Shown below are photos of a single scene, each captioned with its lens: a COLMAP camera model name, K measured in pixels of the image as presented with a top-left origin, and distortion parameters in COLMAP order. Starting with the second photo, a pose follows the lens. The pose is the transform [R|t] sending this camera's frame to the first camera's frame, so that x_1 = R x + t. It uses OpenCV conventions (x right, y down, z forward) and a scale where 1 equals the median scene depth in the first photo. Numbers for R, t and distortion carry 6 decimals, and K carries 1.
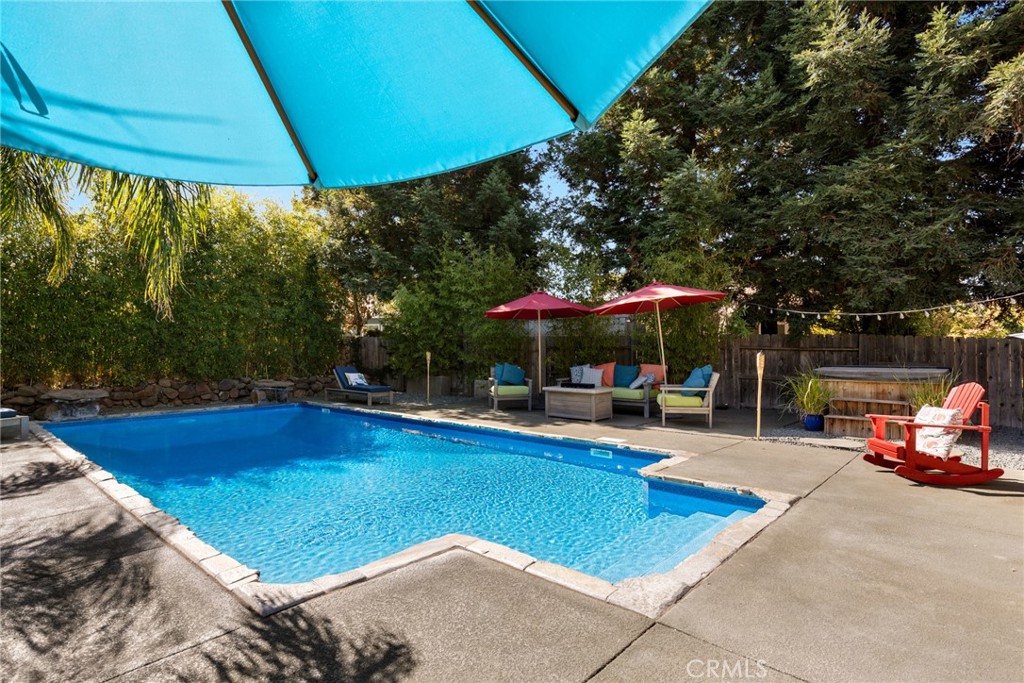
lens RADIAL K [[524.2, 0, 512.0], [0, 524.2, 341.7], [0, 0, 1]] dist [0.001828, -0.000095]
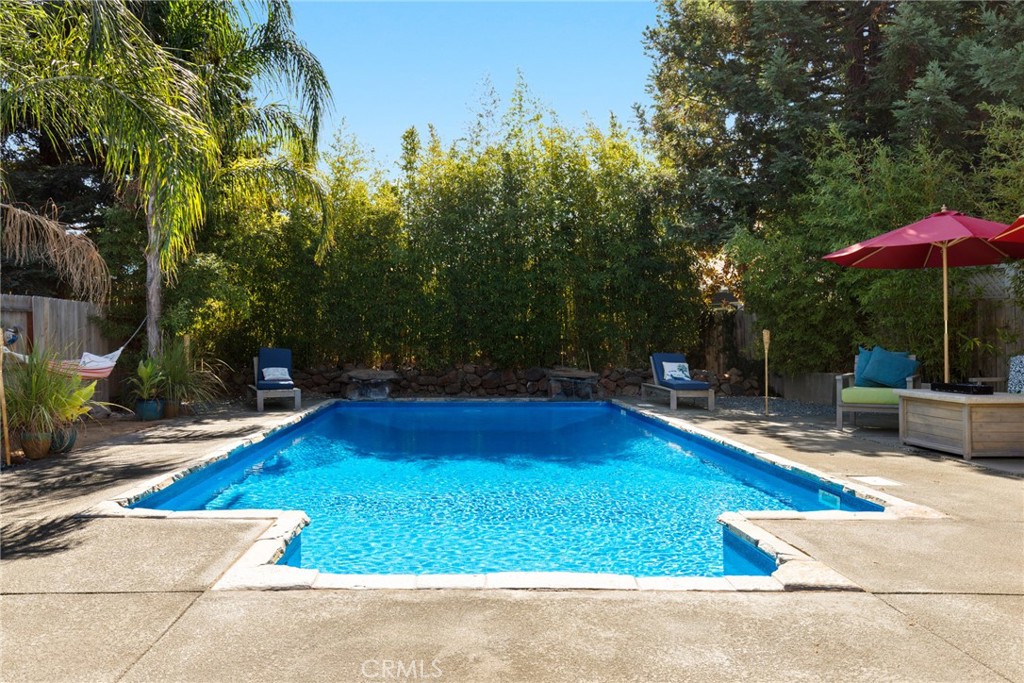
lens RADIAL K [[852.8, 0, 510.4], [0, 852.8, 343.3], [0, 0, 1]] dist [-0.020578, -0.006687]
pose [[0.680341, 0.000745, -0.732896, 0.433673], [0.009998, 0.999897, 0.010297, 0.025181], [0.732828, -0.014334, 0.680263, 0.101917]]
